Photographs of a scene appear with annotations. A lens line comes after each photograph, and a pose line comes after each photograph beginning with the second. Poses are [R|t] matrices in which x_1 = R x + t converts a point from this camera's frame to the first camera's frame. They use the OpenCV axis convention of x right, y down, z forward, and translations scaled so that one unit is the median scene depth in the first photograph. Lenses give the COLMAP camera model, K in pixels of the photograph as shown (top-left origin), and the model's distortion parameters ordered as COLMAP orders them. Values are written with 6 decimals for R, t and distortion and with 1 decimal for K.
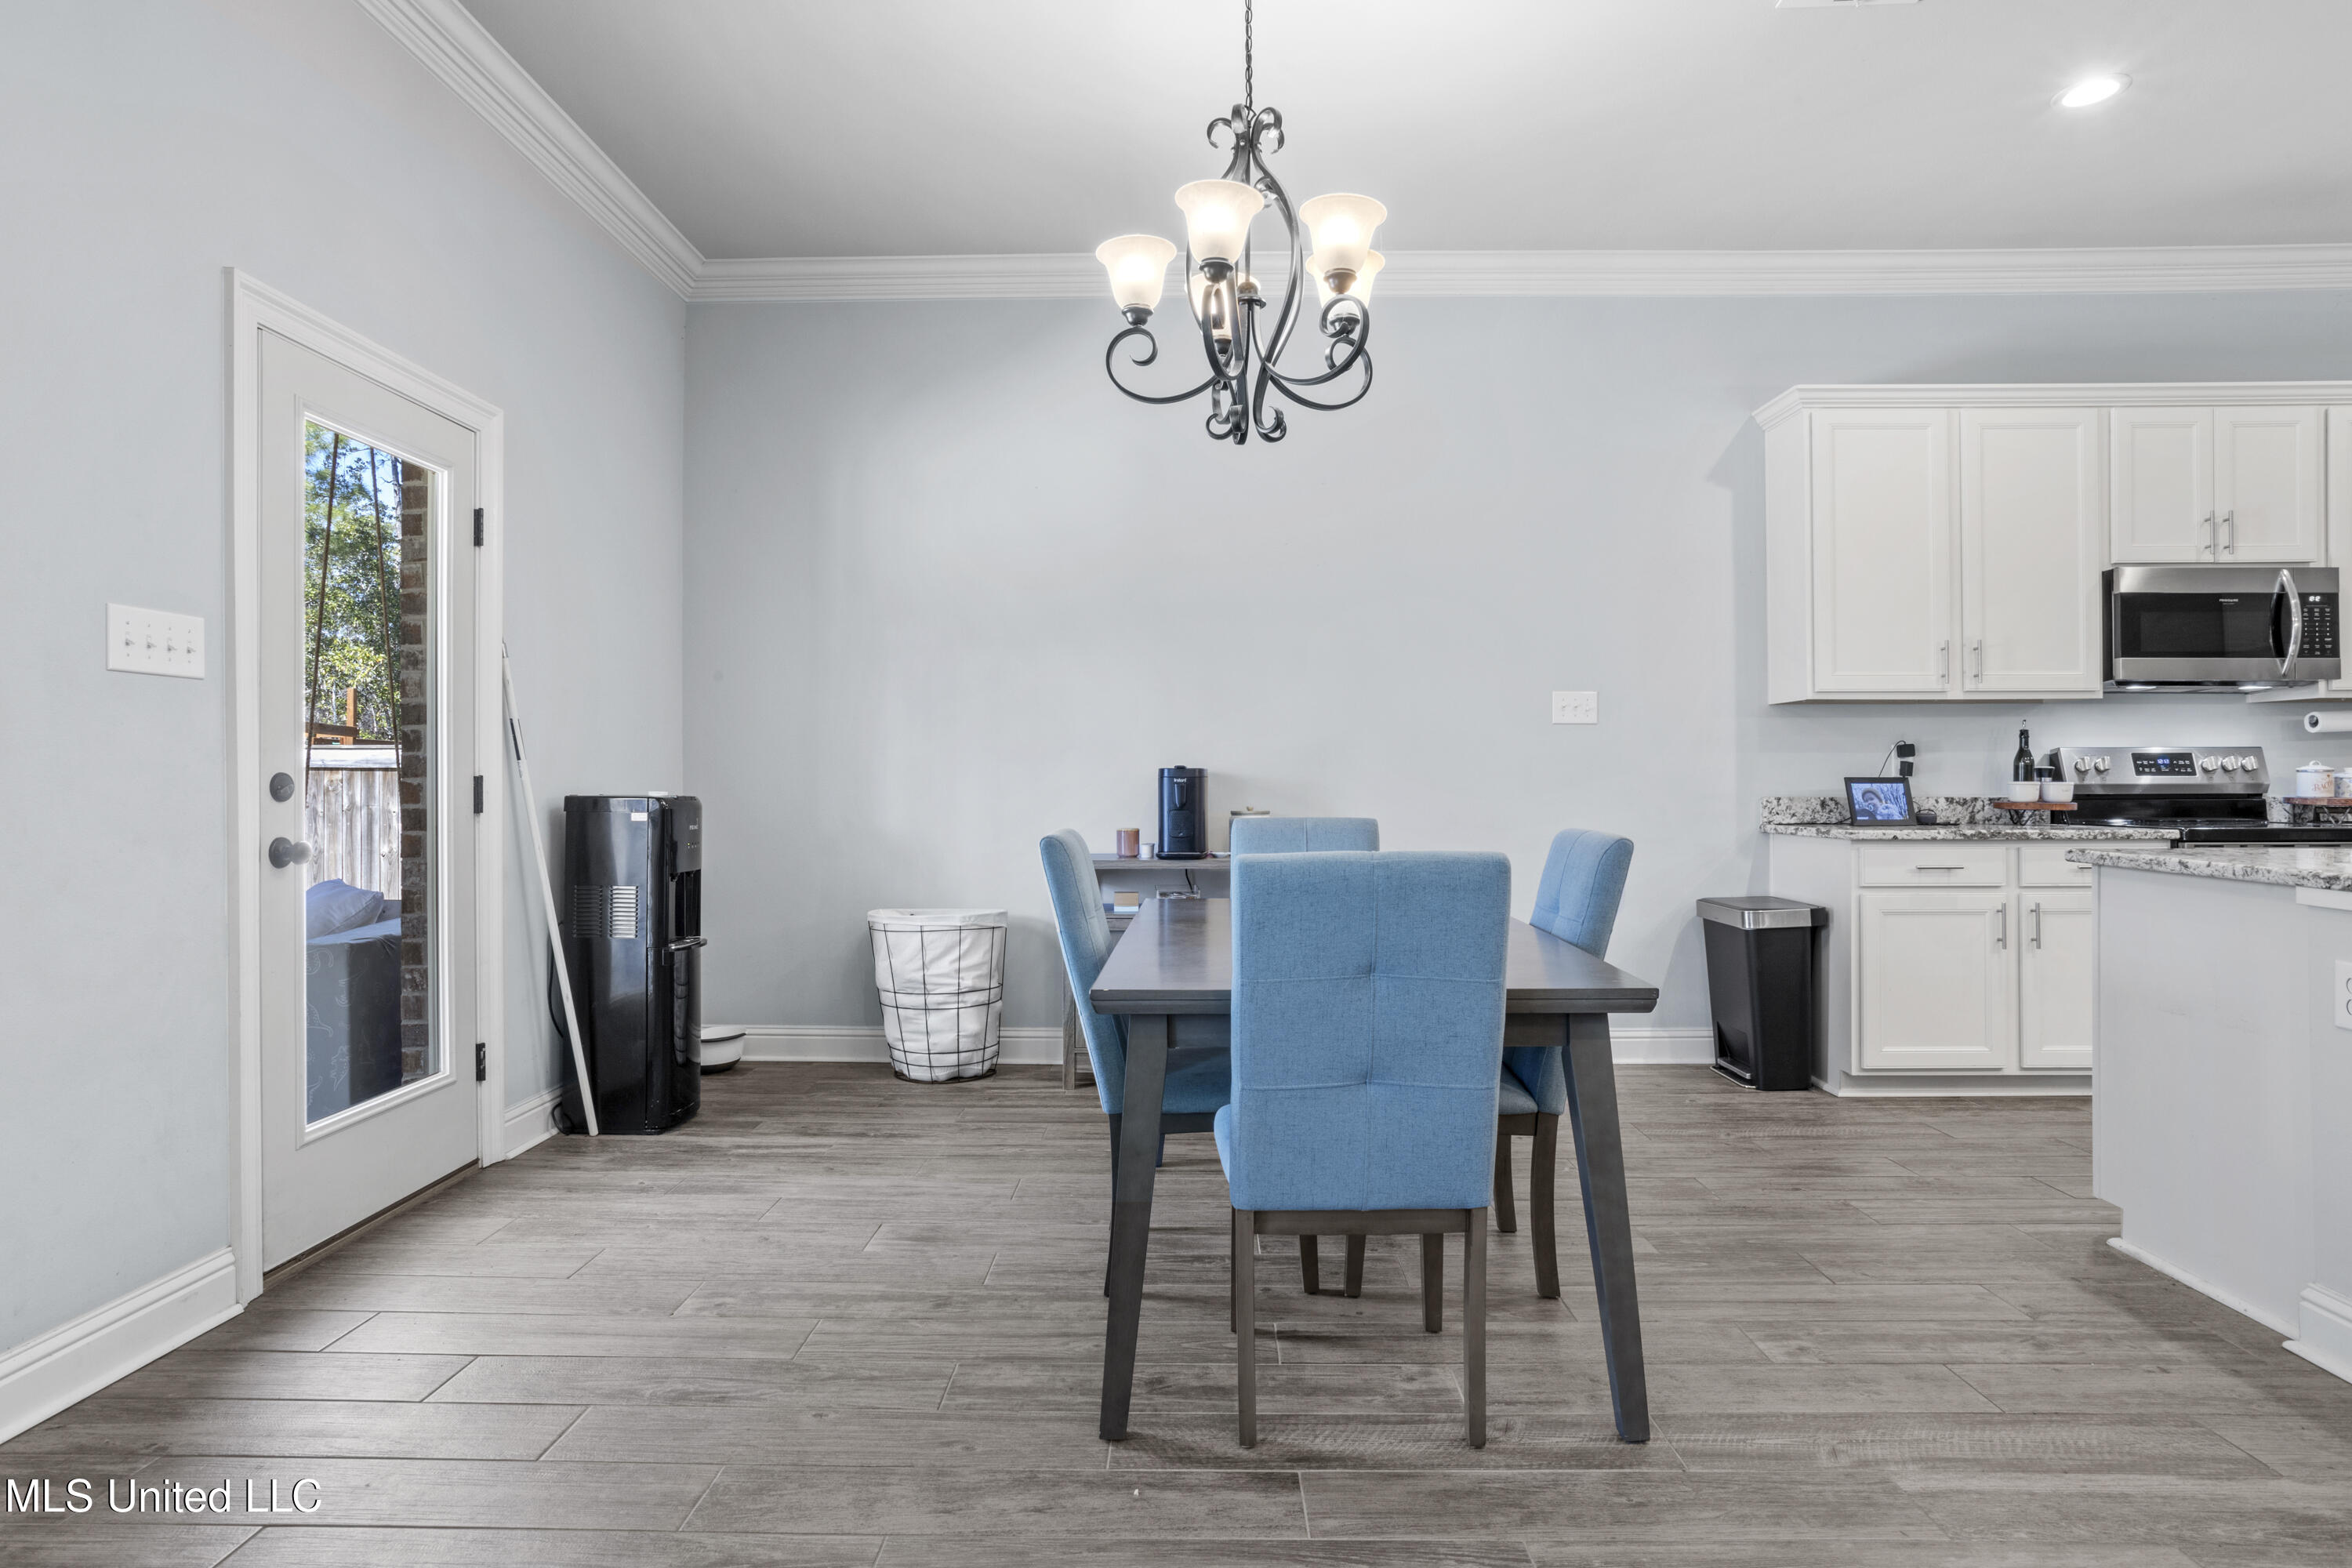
lens RADIAL K [[1221.0, 0, 1188.1], [0, 1221.0, 778.8], [0, 0, 1]] dist [-0.015244, 0.005957]
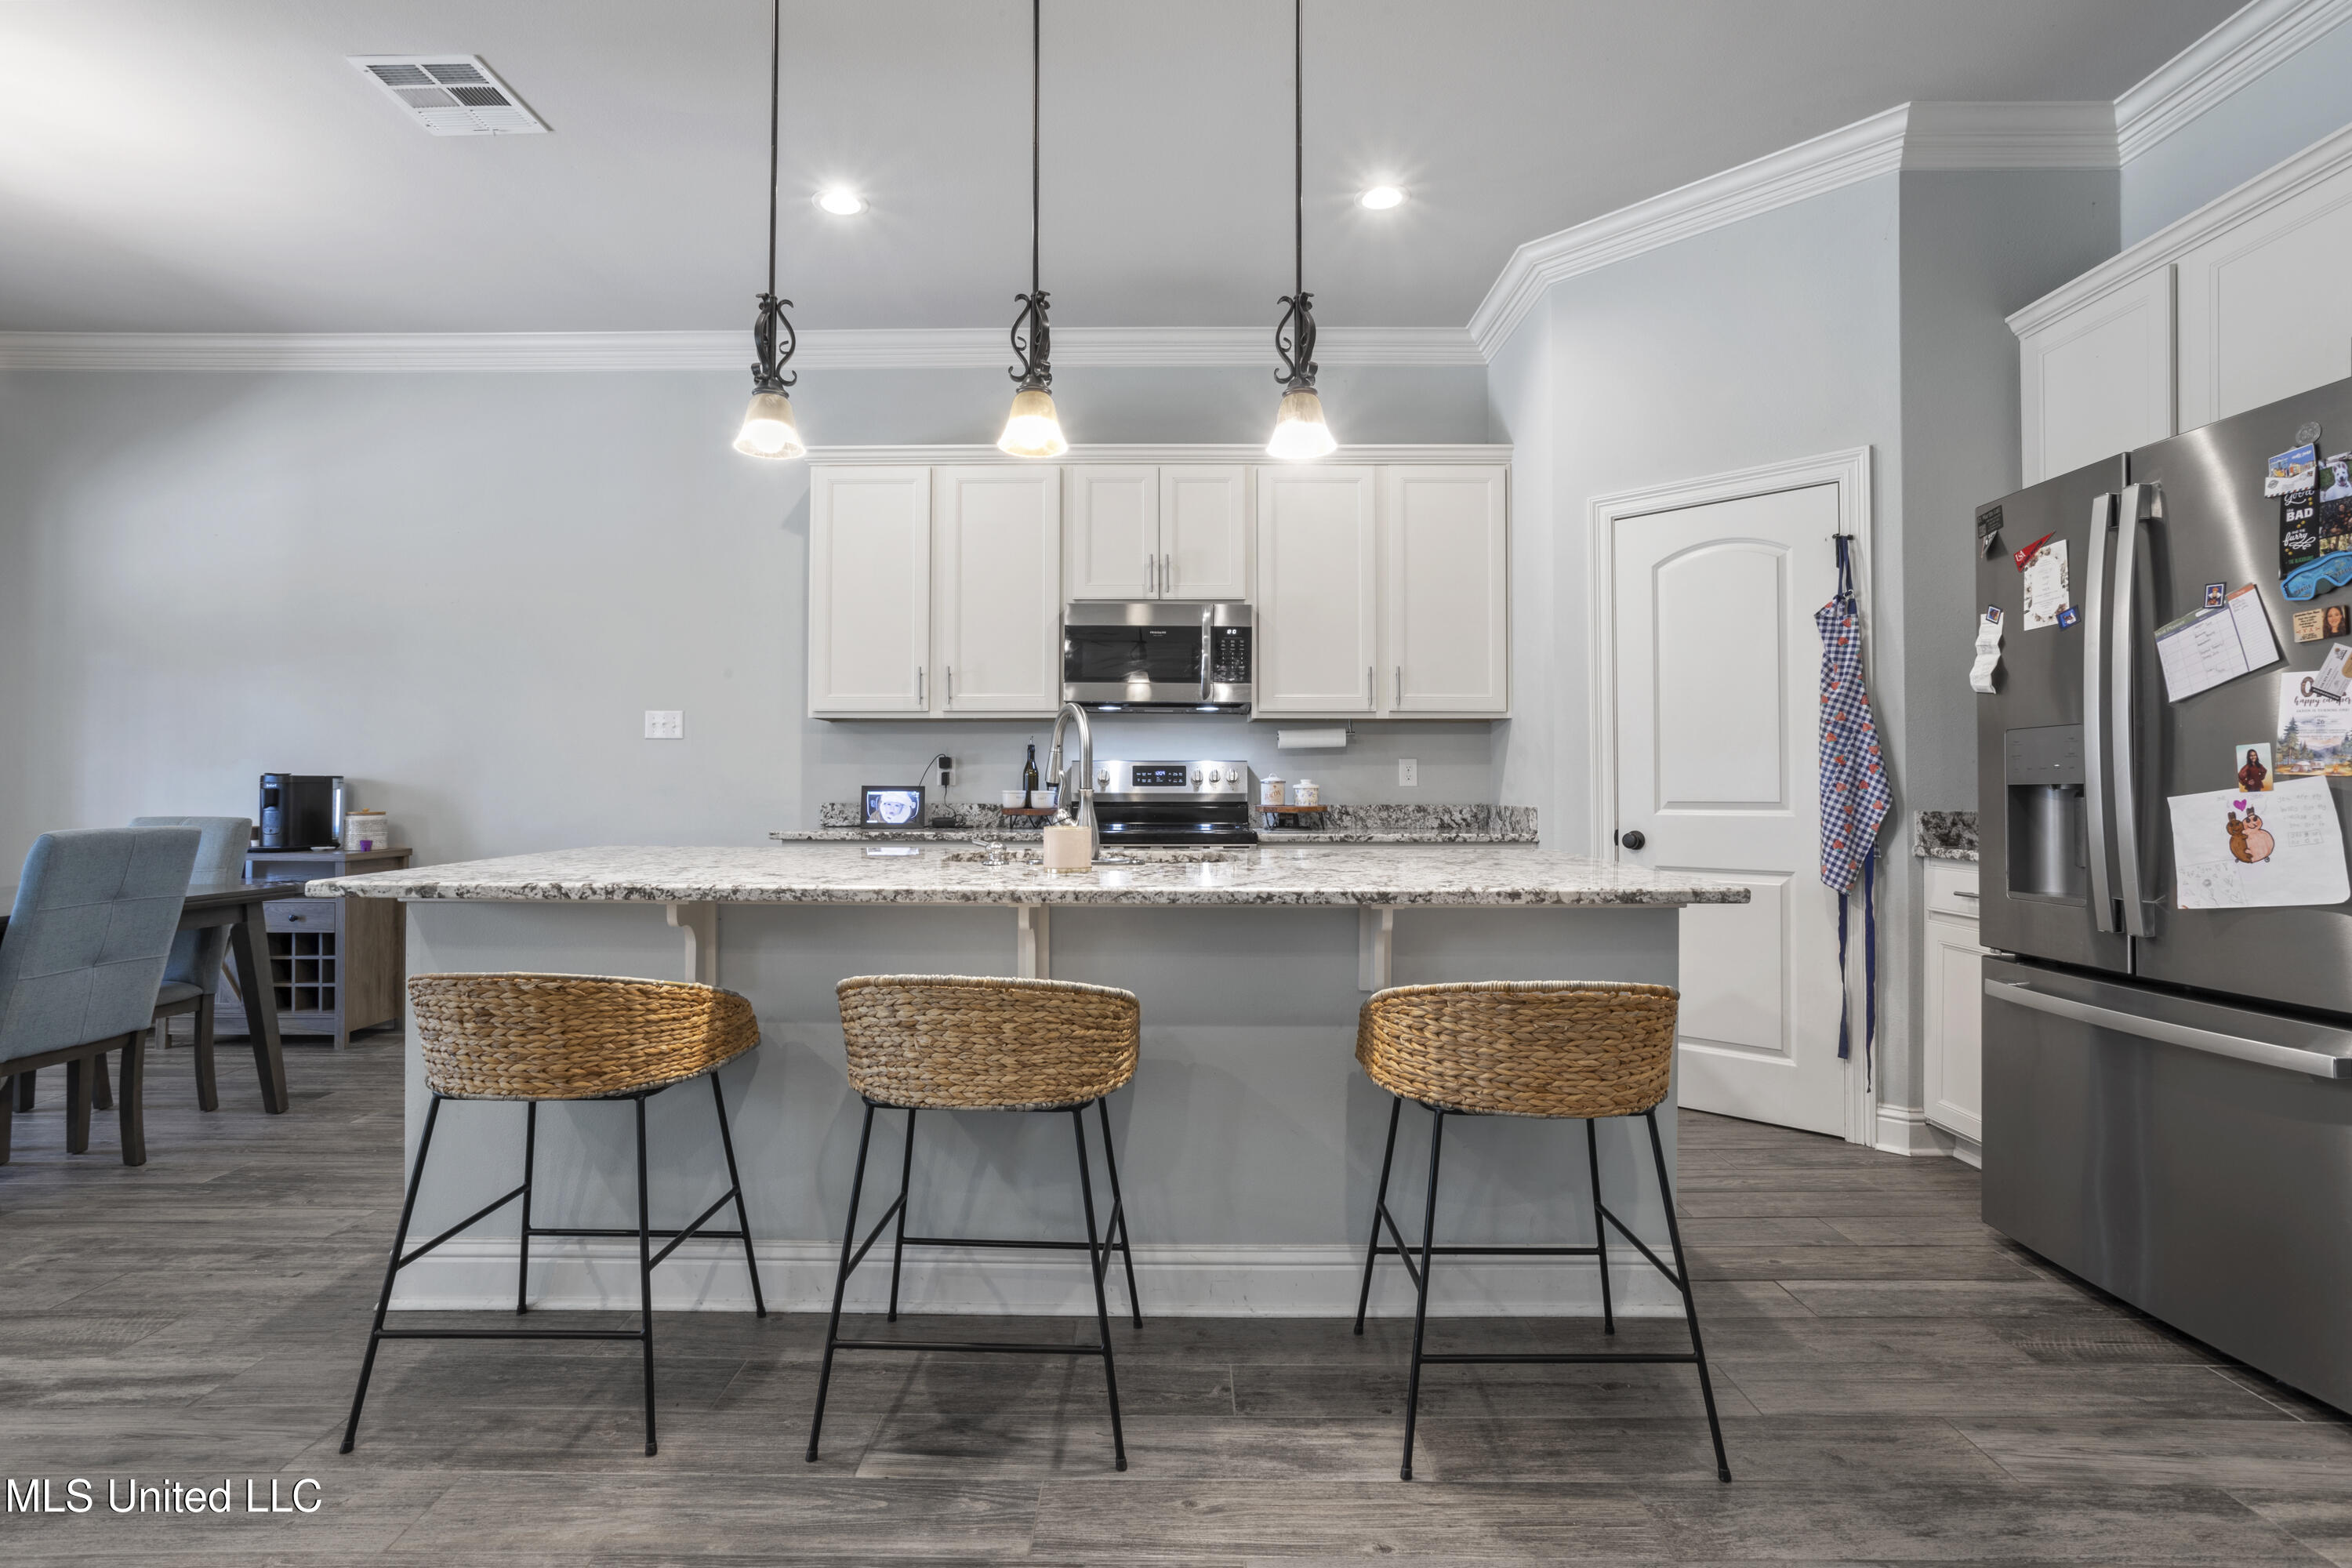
lens RADIAL K [[1131.8, 0, 1176.1], [0, 1131.8, 768.9], [0, 0, 1]] dist [-0.033353, 0.018040]
pose [[0.999835, 0.005657, 0.017256, 0.832285], [-0.005387, 0.999863, -0.015673, -0.001982], [-0.017342, 0.015577, 0.999728, -0.067892]]
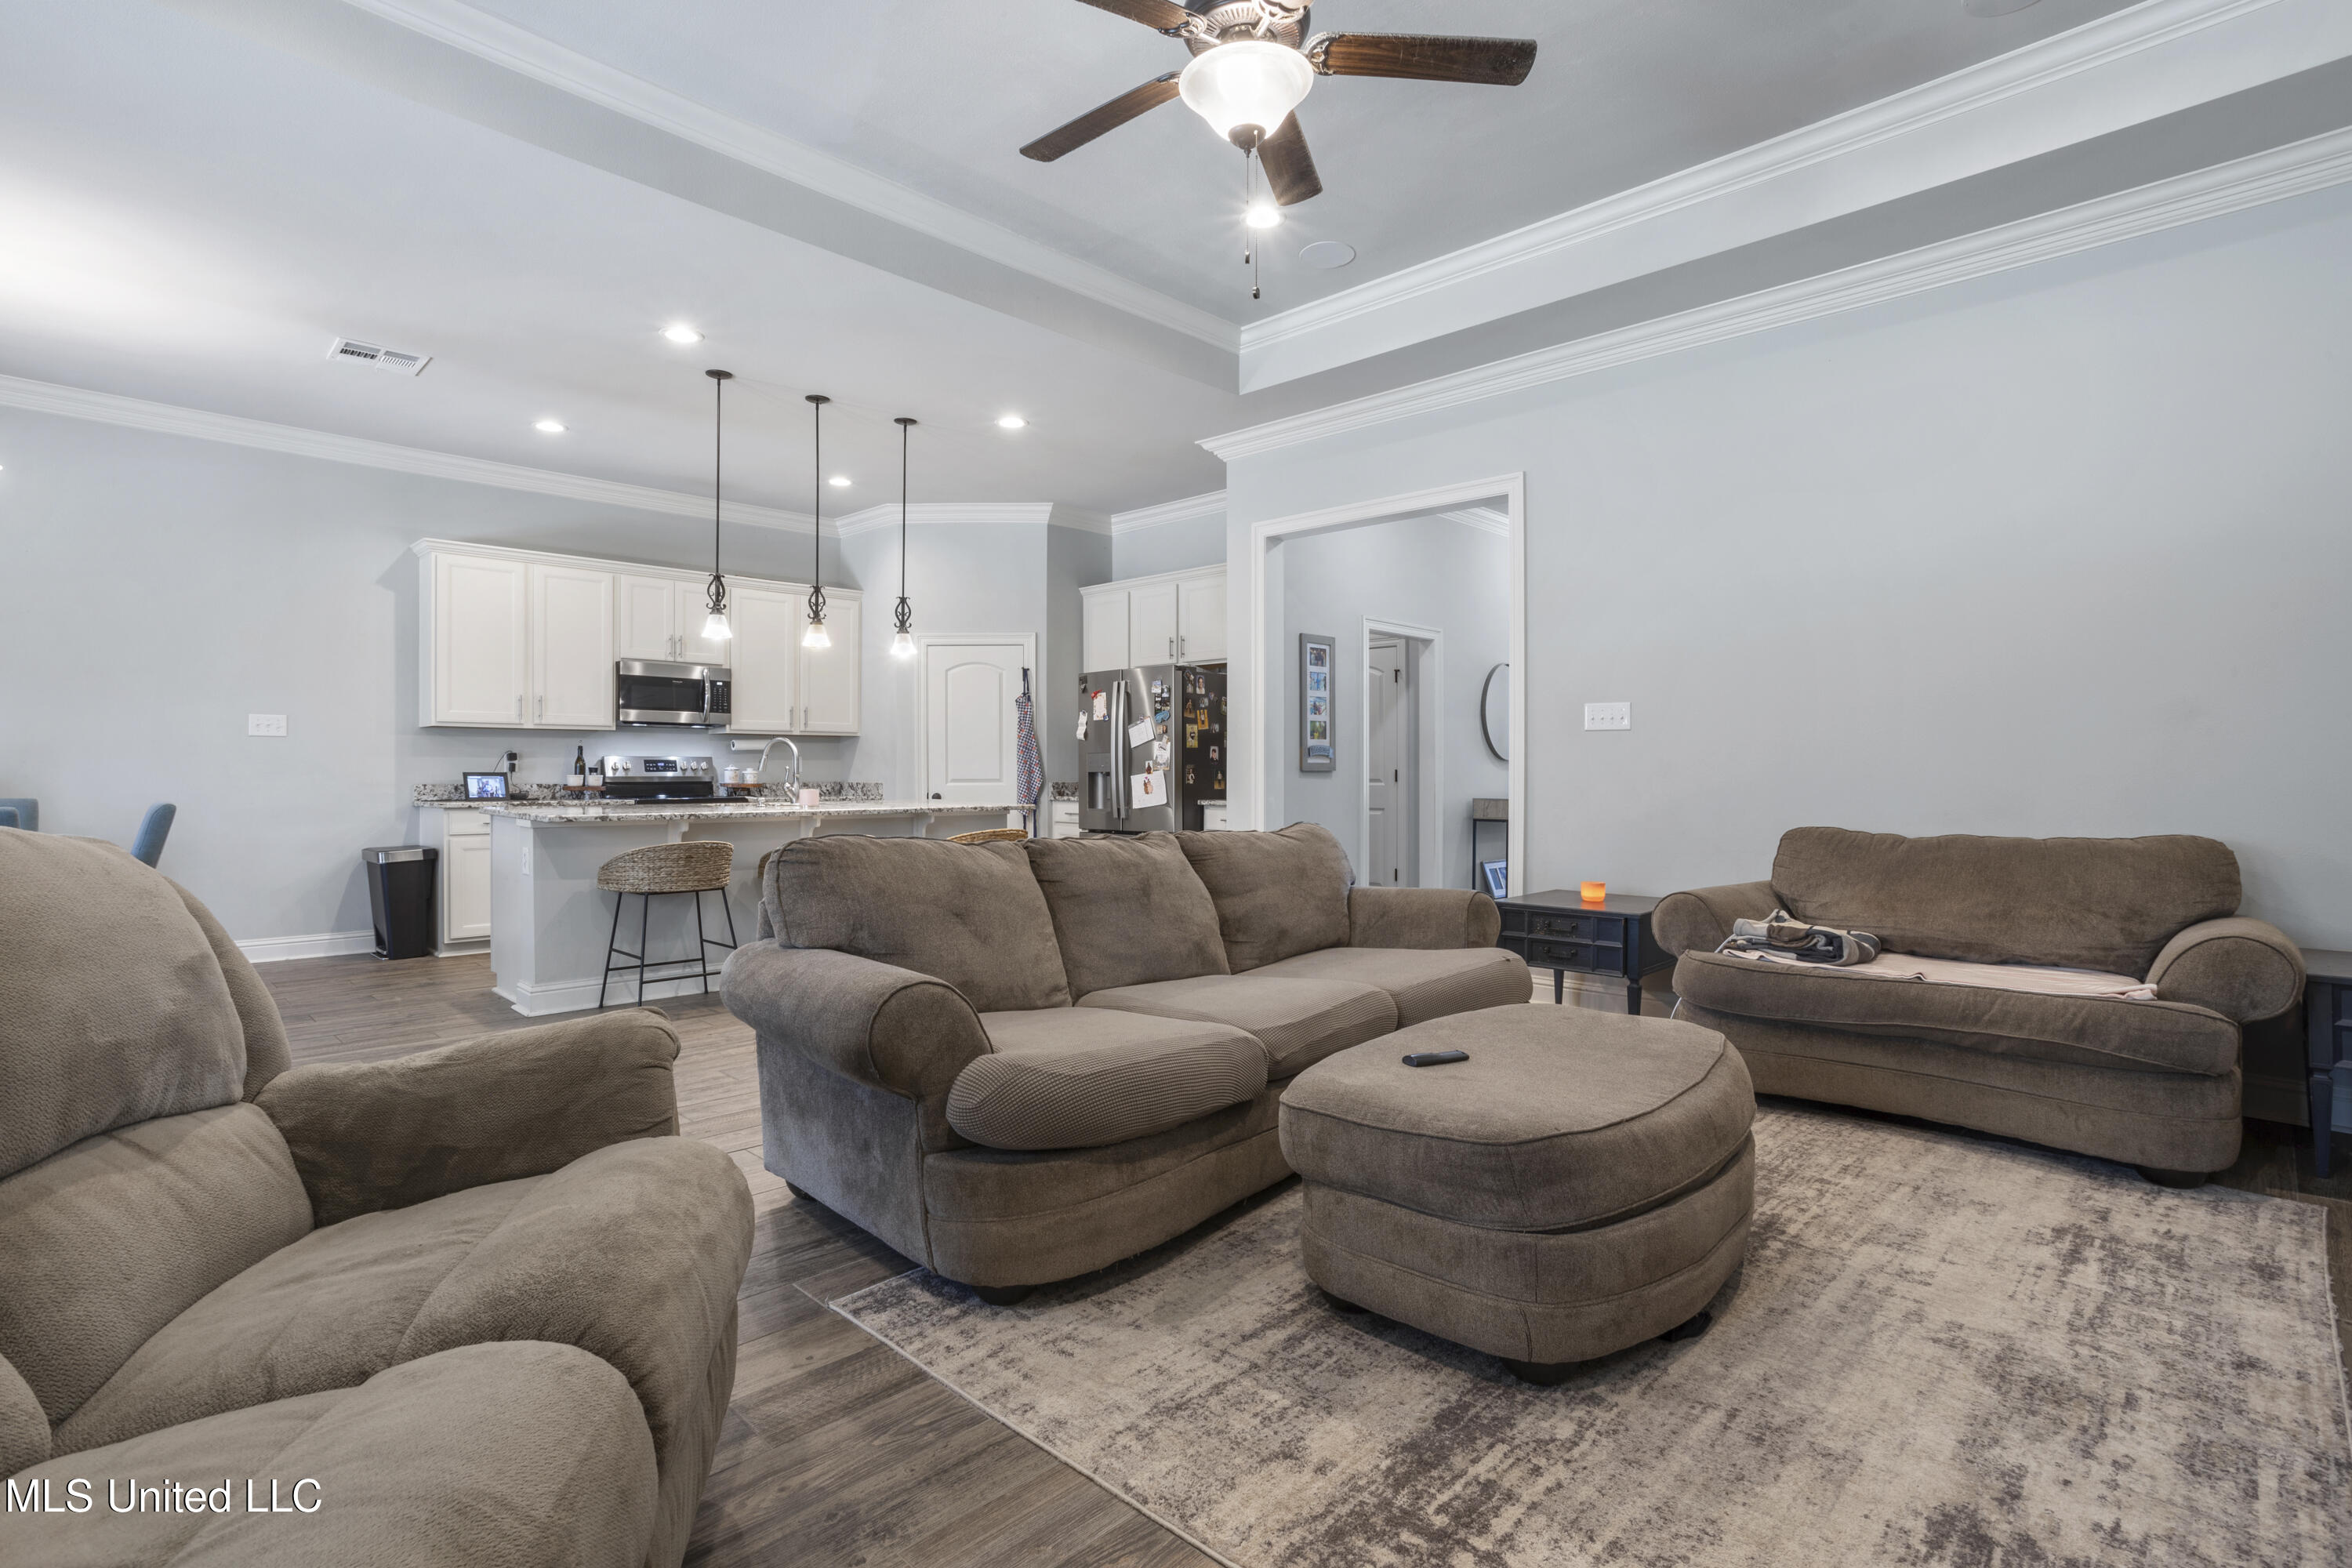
lens RADIAL K [[1131.8, 0, 1166.1], [0, 1131.8, 783.5], [0, 0, 1]] dist [-0.033353, 0.018040]
pose [[0.694363, -0.003149, 0.719618, 0.101493], [-0.003880, 0.999960, 0.008119, -0.002053], [-0.719614, -0.008430, 0.694323, -0.792759]]
